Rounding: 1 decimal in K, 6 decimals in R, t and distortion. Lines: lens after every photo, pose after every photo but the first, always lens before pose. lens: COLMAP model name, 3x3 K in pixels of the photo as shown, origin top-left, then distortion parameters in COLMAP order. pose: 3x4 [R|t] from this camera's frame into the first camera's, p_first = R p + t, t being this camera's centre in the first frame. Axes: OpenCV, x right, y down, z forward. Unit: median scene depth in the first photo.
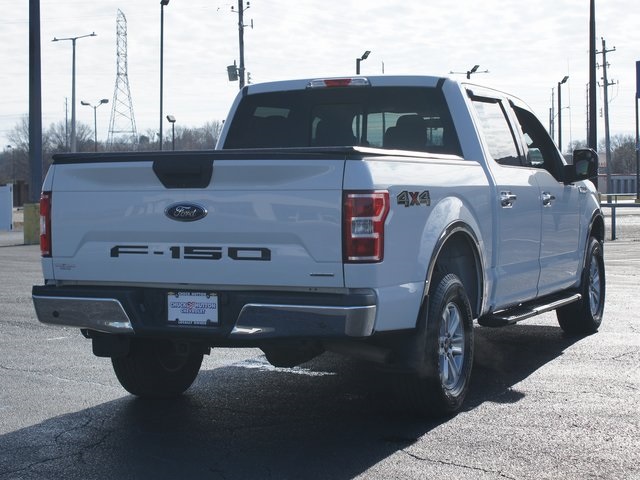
lens RADIAL K [[1290.7, 0, 320.0], [0, 1290.7, 240.0], [0, 0, 1]] dist [-0.089834, -0.279166]
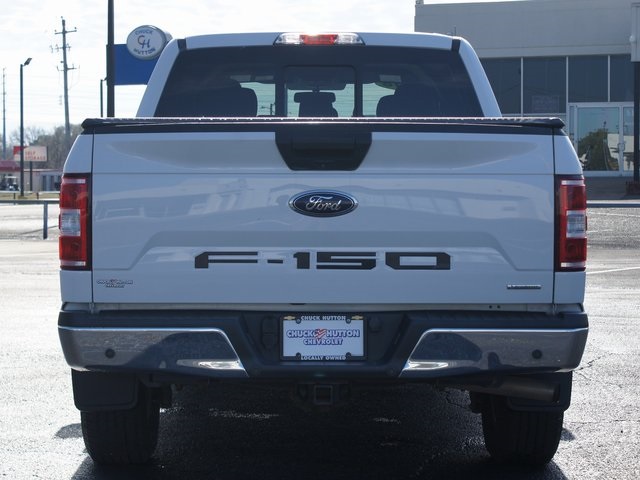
lens RADIAL K [[1396.6, 0, 320.0], [0, 1396.6, 240.0], [0, 0, 1]] dist [-0.022173, -0.092228]
pose [[0.914792, -0.008849, 0.403828, -0.415463], [0.008135, 0.999961, 0.003485, -0.004260], [-0.403843, 0.000097, 0.914828, 0.289489]]
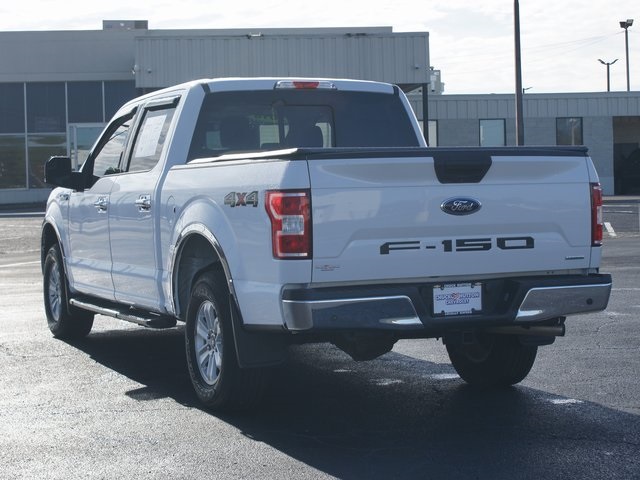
lens RADIAL K [[1263.6, 0, 320.0], [0, 1263.6, 240.0], [0, 0, 1]] dist [0.004452, -0.041904]
pose [[0.676644, -0.038042, 0.735327, -0.921218], [0.045575, 0.998913, 0.009741, -0.009416], [-0.734899, 0.026922, 0.677642, 0.392759]]
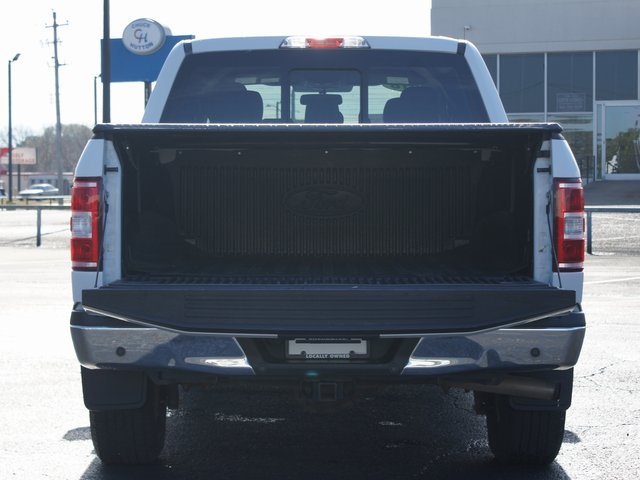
lens RADIAL K [[1507.0, 0, 320.0], [0, 1507.0, 240.0], [0, 0, 1]] dist [-0.039617, -0.040941]
pose [[0.917482, -0.007362, 0.397709, -0.446944], [0.009009, 0.999957, -0.002273, -0.000475], [-0.397675, 0.005669, 0.917509, 0.209998]]
